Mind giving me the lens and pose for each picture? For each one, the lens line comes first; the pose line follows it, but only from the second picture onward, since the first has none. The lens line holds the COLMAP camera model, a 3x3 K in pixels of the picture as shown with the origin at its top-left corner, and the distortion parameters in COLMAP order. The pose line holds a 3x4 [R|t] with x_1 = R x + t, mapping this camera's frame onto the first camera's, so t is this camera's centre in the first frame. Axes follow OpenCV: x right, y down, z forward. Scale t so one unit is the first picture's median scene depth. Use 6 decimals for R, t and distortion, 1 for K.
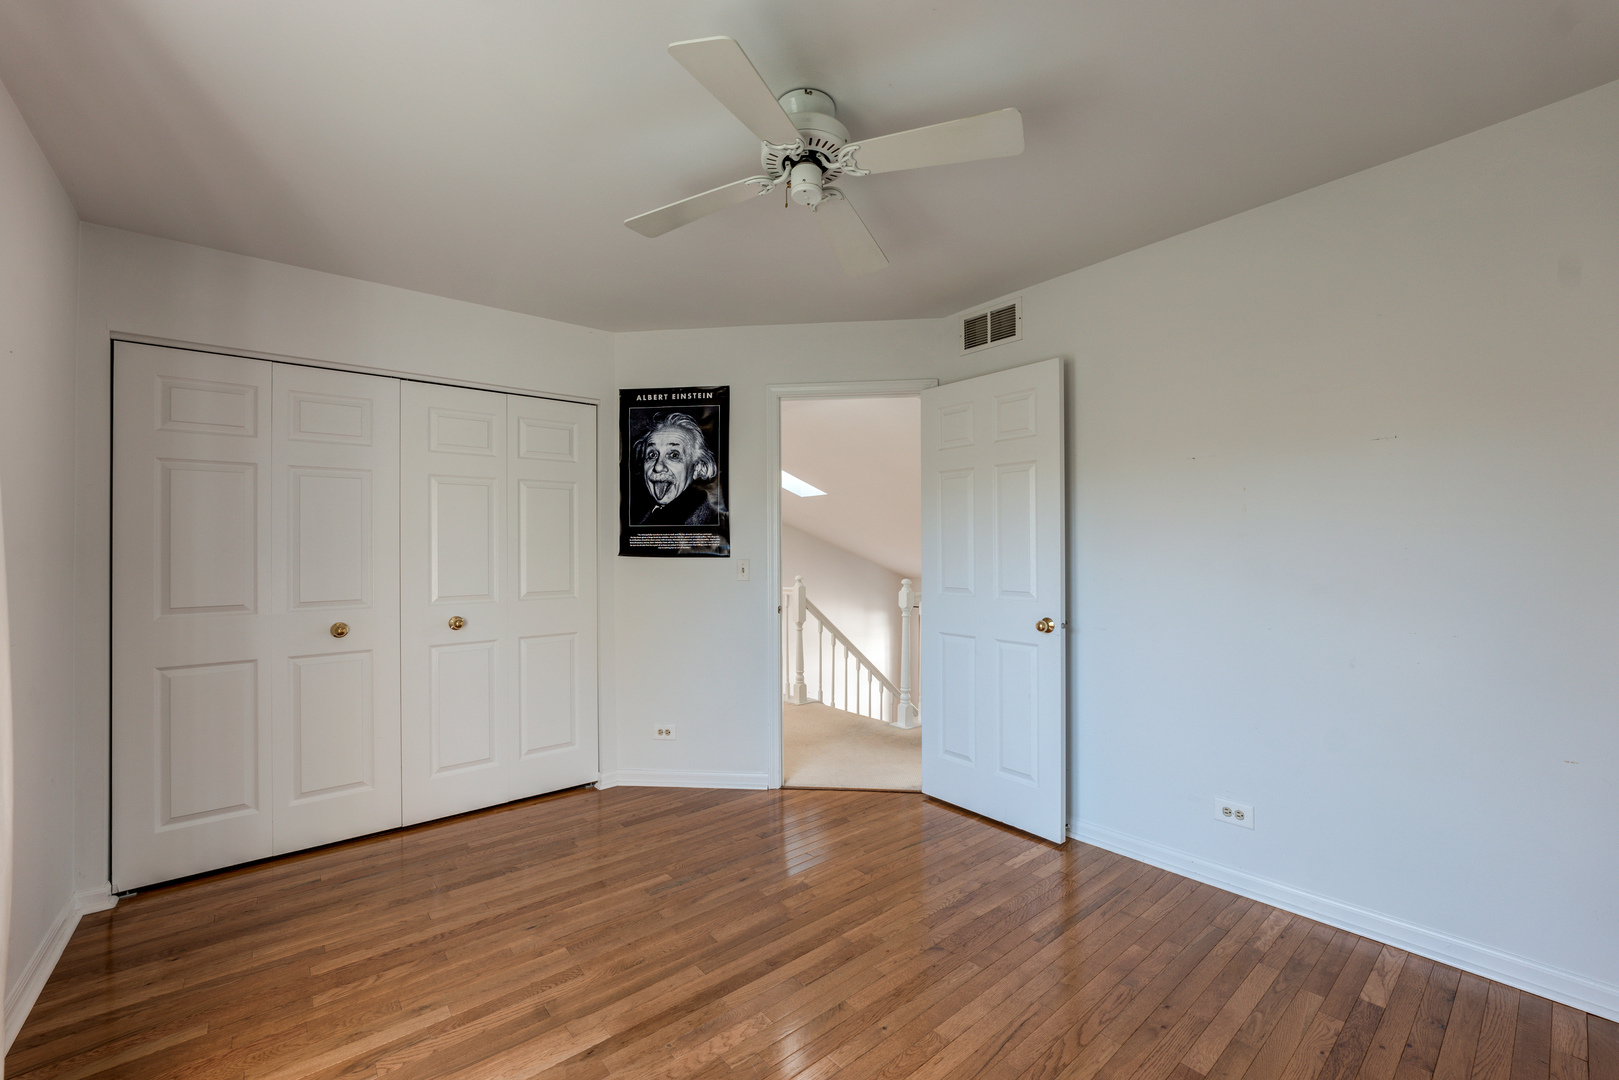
lens RADIAL K [[647.5, 0, 806.0], [0, 647.5, 531.2], [0, 0, 1]] dist [-0.001885, -0.000014]
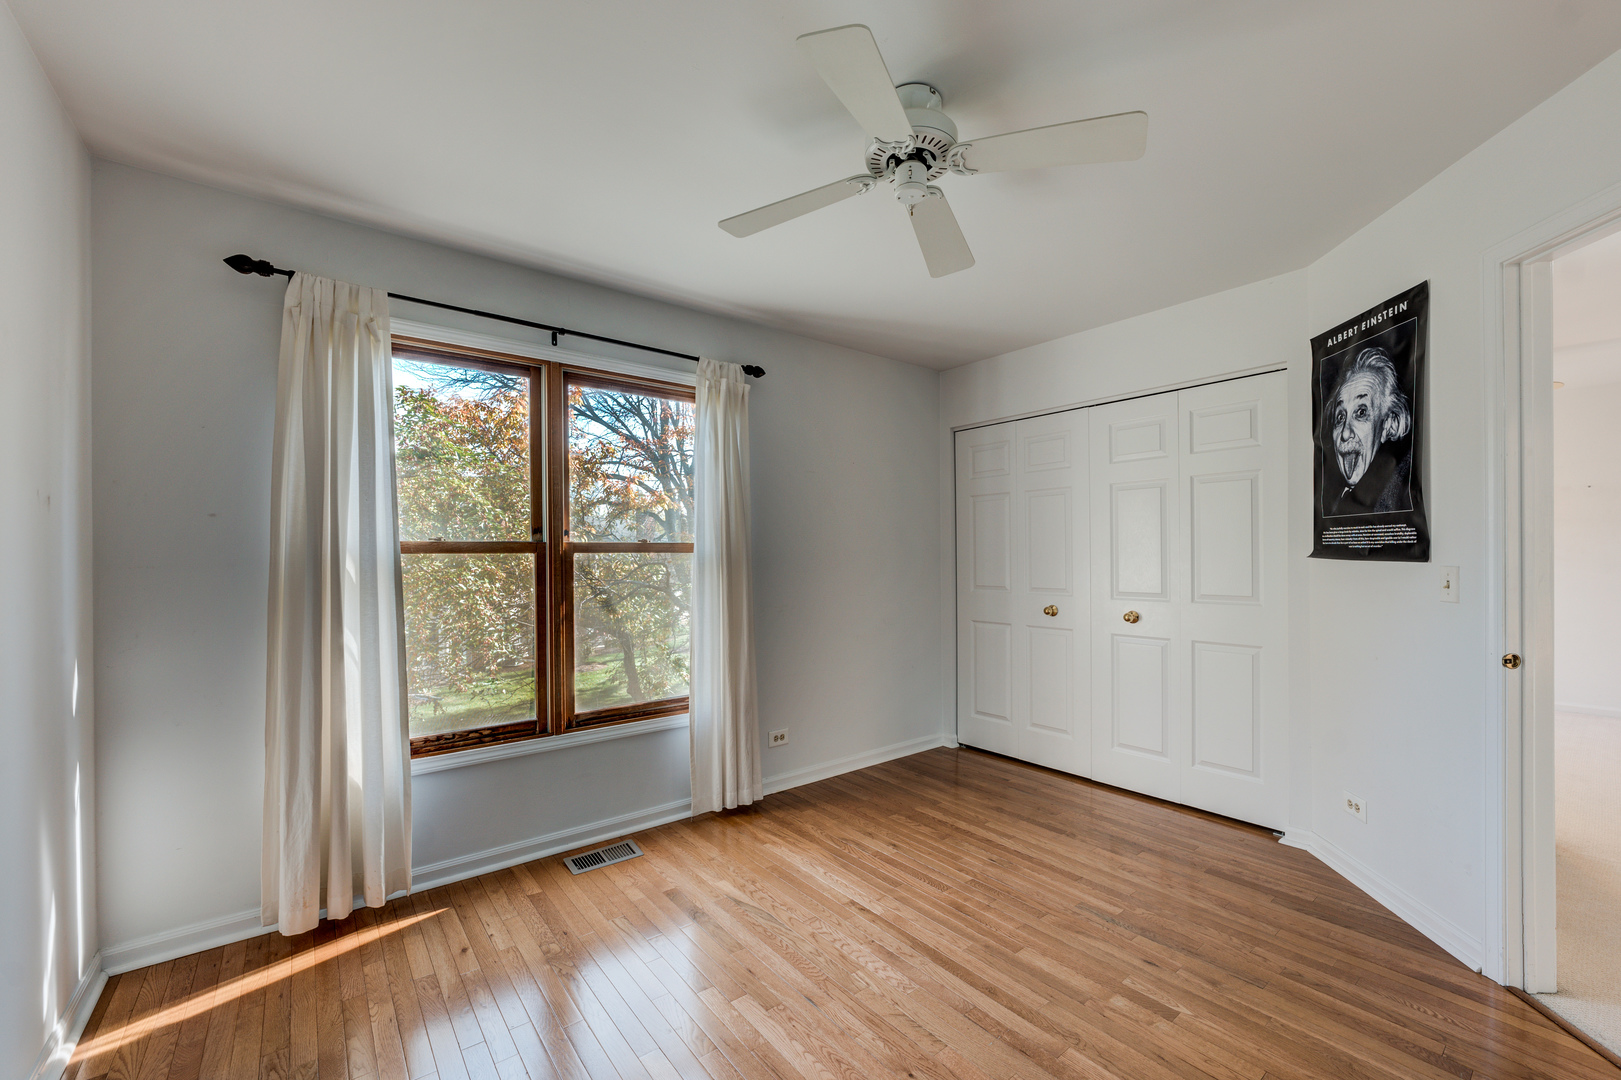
lens RADIAL K [[645.7, 0, 805.6], [0, 645.7, 543.2], [0, 0, 1]] dist [-0.001367, 0.000257]
pose [[-0.009774, -0.007822, -0.999922, 0.496989], [0.041323, 0.999112, -0.008220, 0.003360], [0.999098, -0.041400, -0.009442, 0.417647]]
